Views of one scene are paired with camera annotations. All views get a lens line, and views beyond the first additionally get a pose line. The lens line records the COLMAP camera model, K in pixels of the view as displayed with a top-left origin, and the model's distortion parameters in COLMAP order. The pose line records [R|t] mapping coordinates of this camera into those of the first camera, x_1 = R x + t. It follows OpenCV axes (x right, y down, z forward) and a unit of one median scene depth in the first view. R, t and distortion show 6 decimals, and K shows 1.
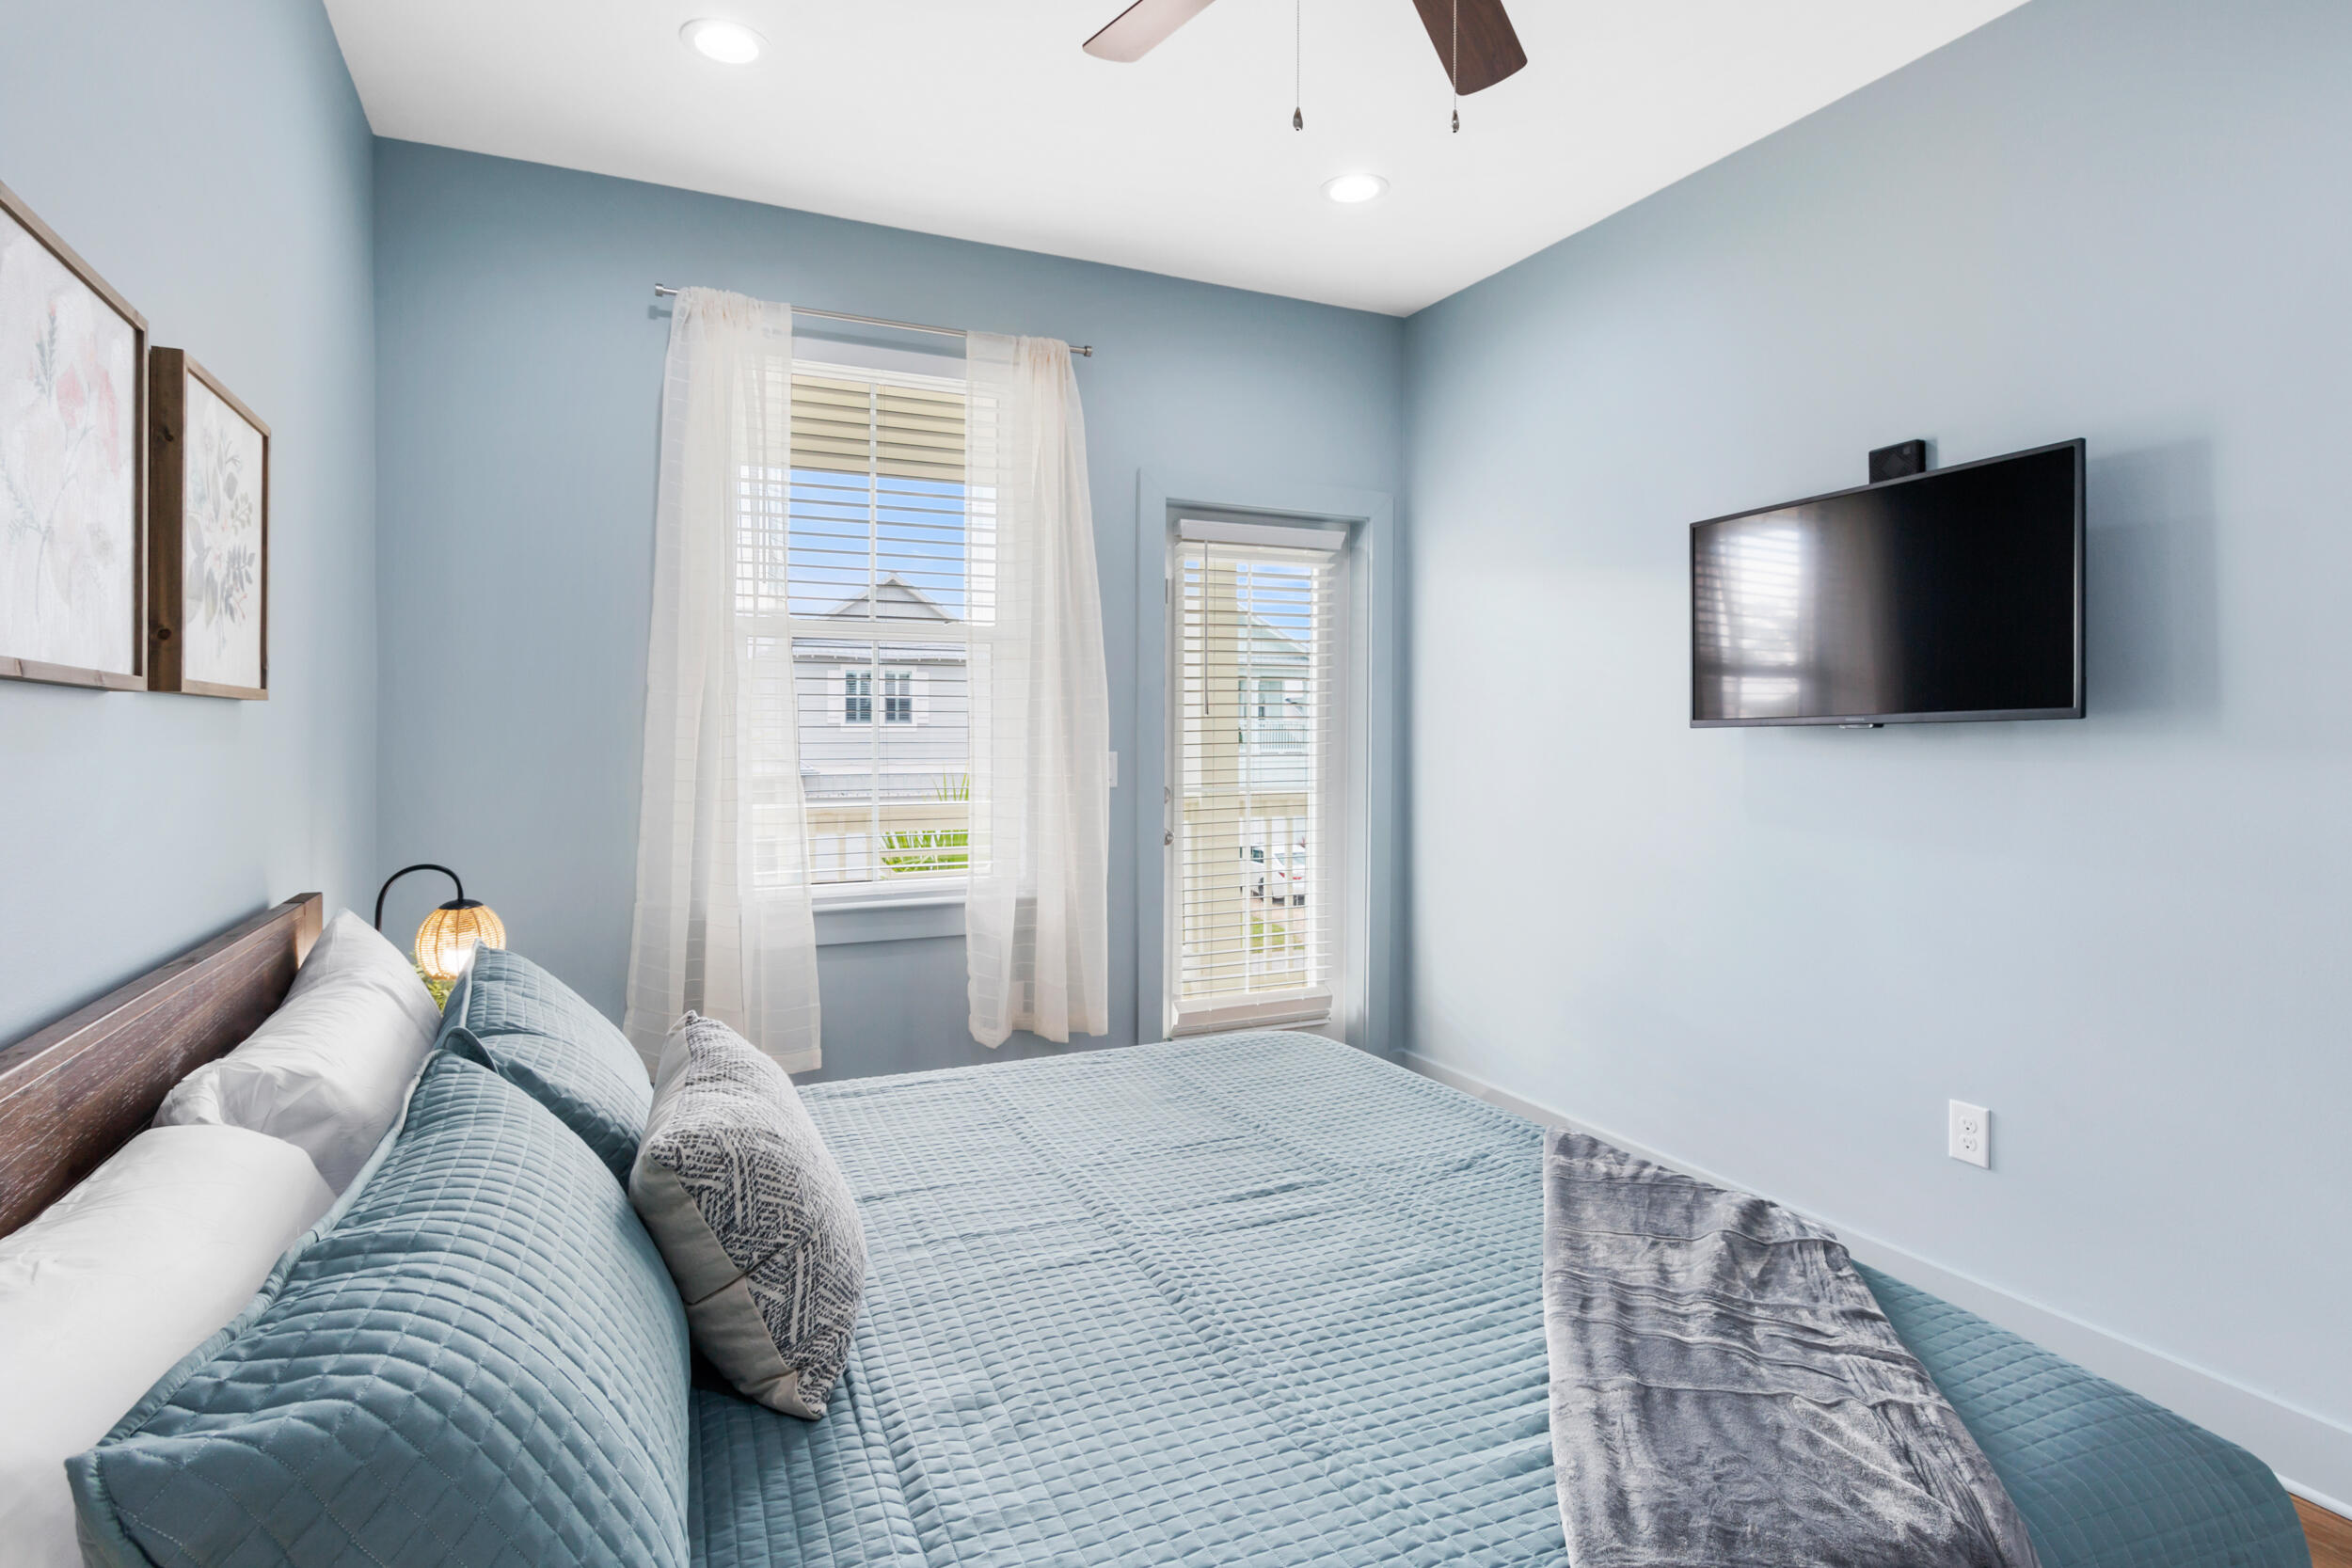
lens RADIAL K [[1185.2, 0, 1189.4], [0, 1185.2, 758.6], [0, 0, 1]] dist [0.009772, -0.001995]
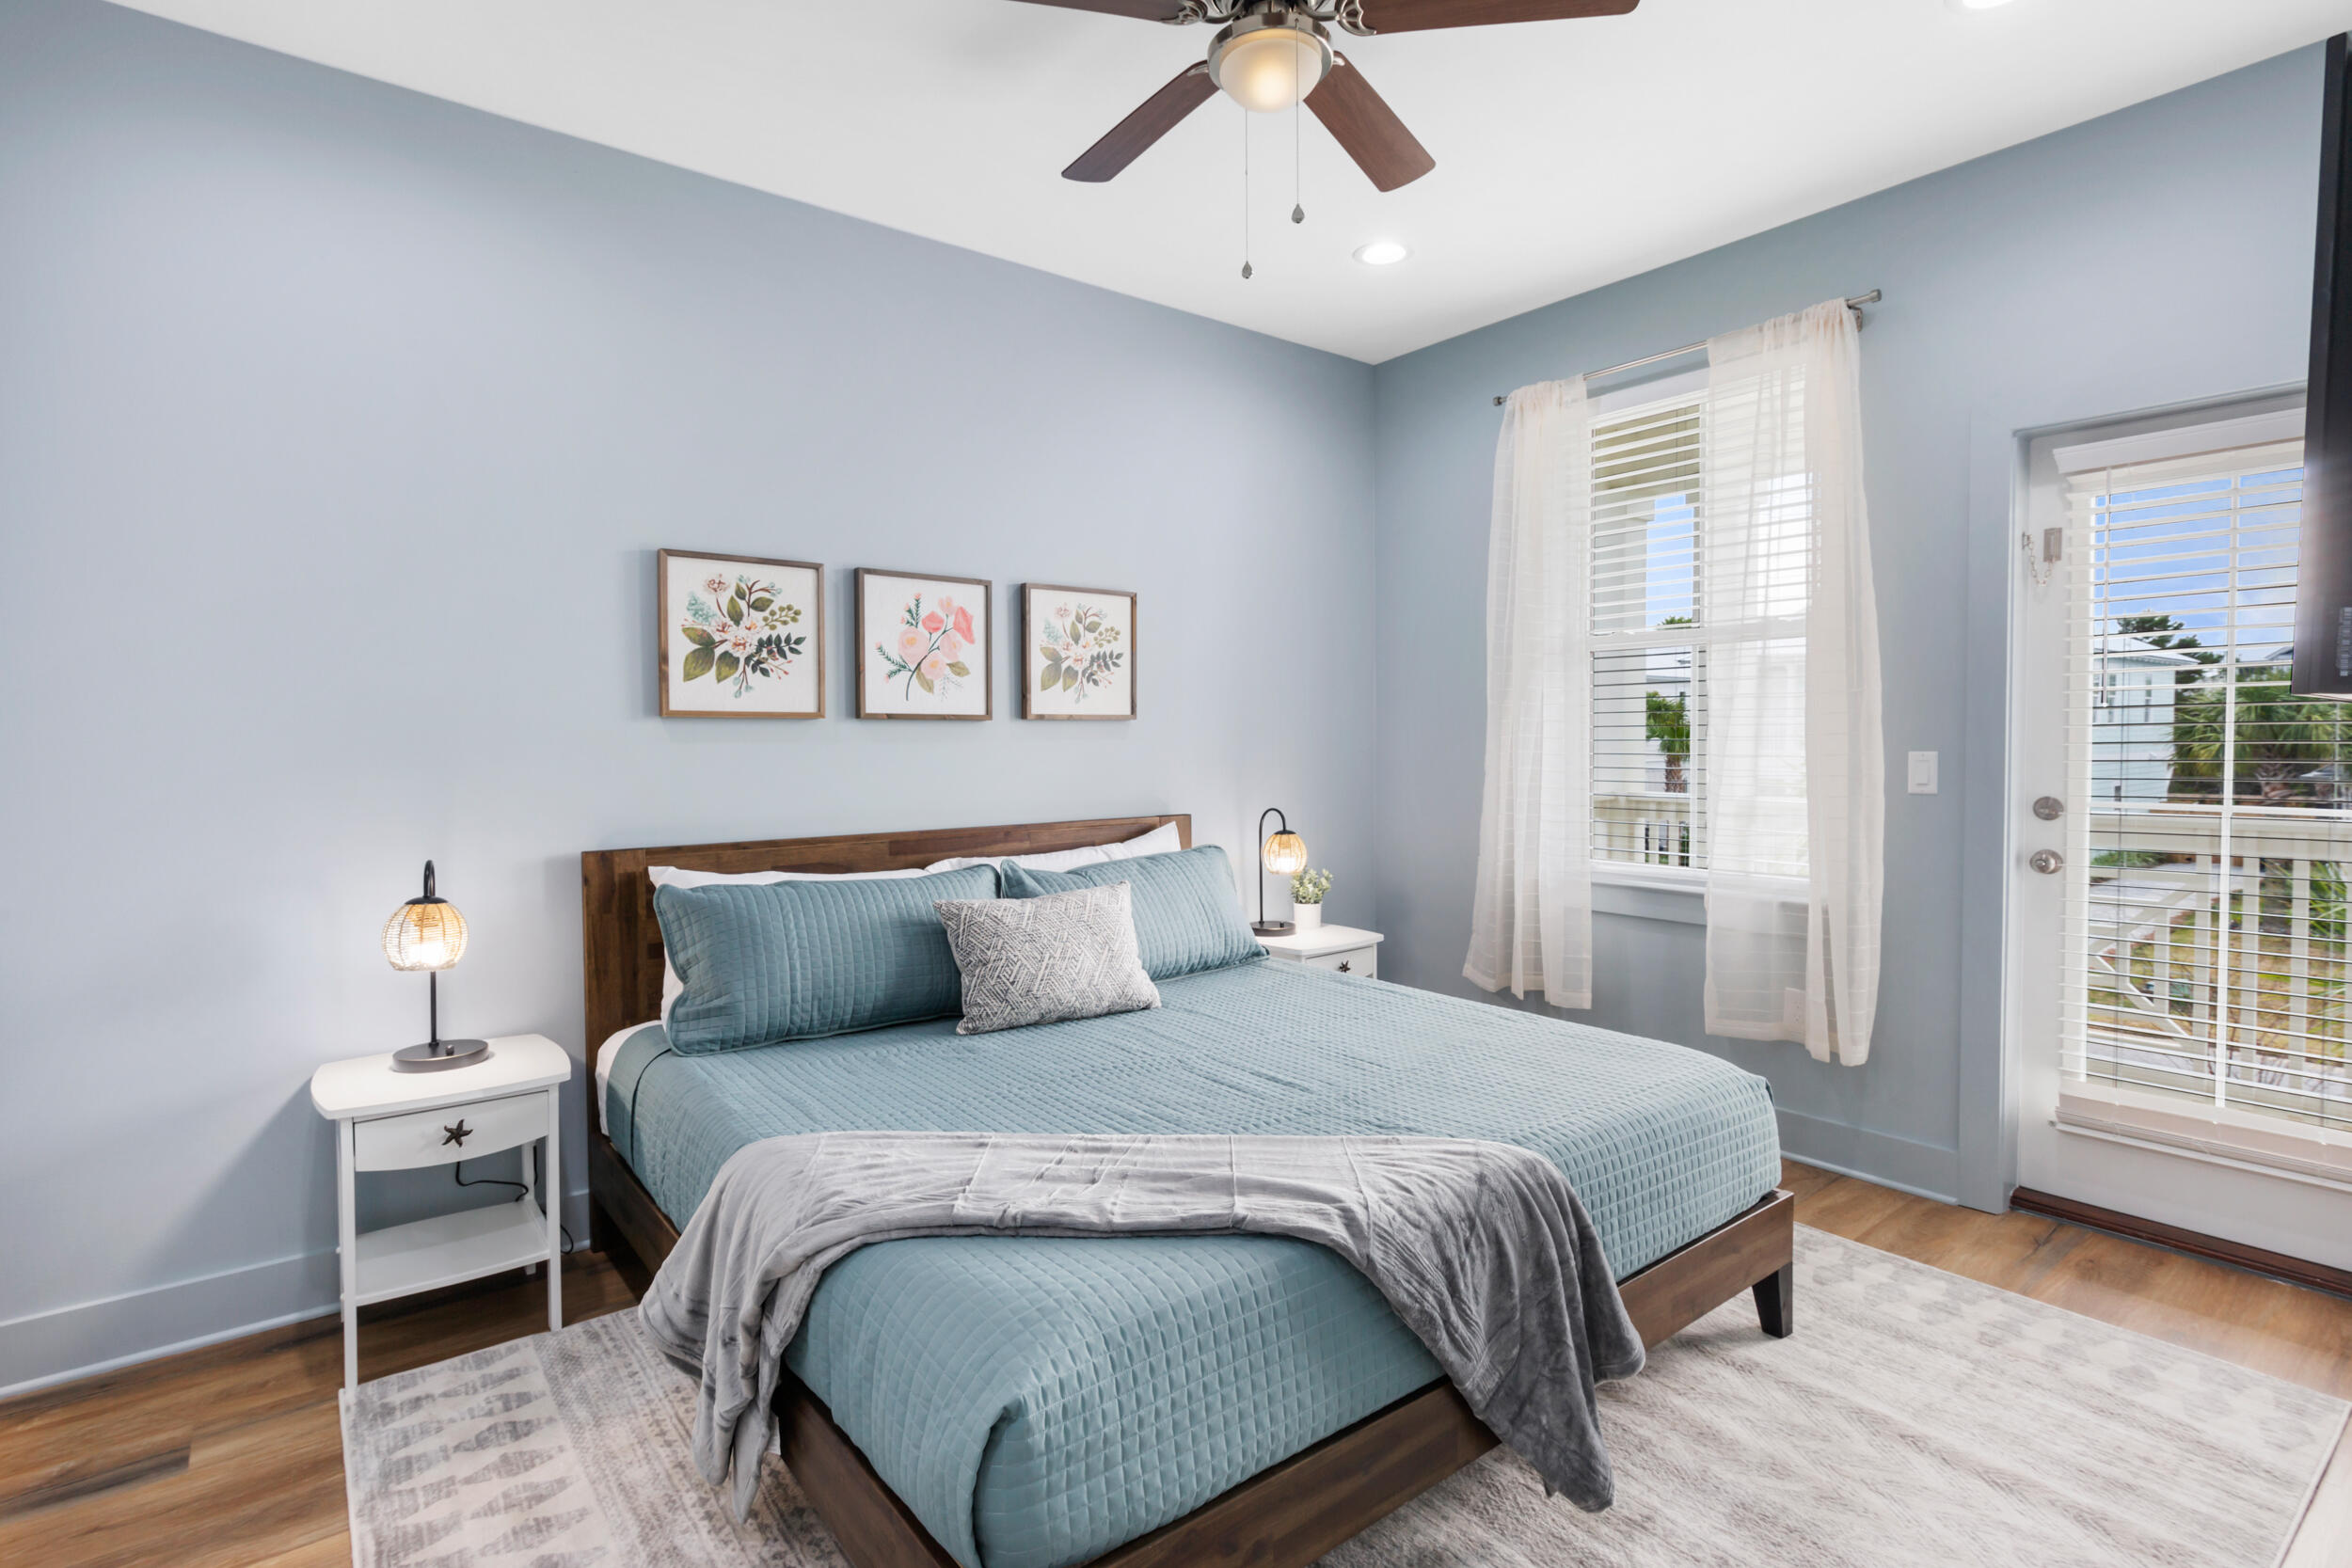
lens RADIAL K [[1185.2, 0, 1191.0], [0, 1185.2, 779.3], [0, 0, 1]] dist [0.009772, -0.001995]
pose [[0.224815, 0.034468, -0.973792, 0.756072], [-0.016650, 0.999364, 0.031530, -0.005138], [0.974259, 0.009125, 0.225245, 0.348898]]
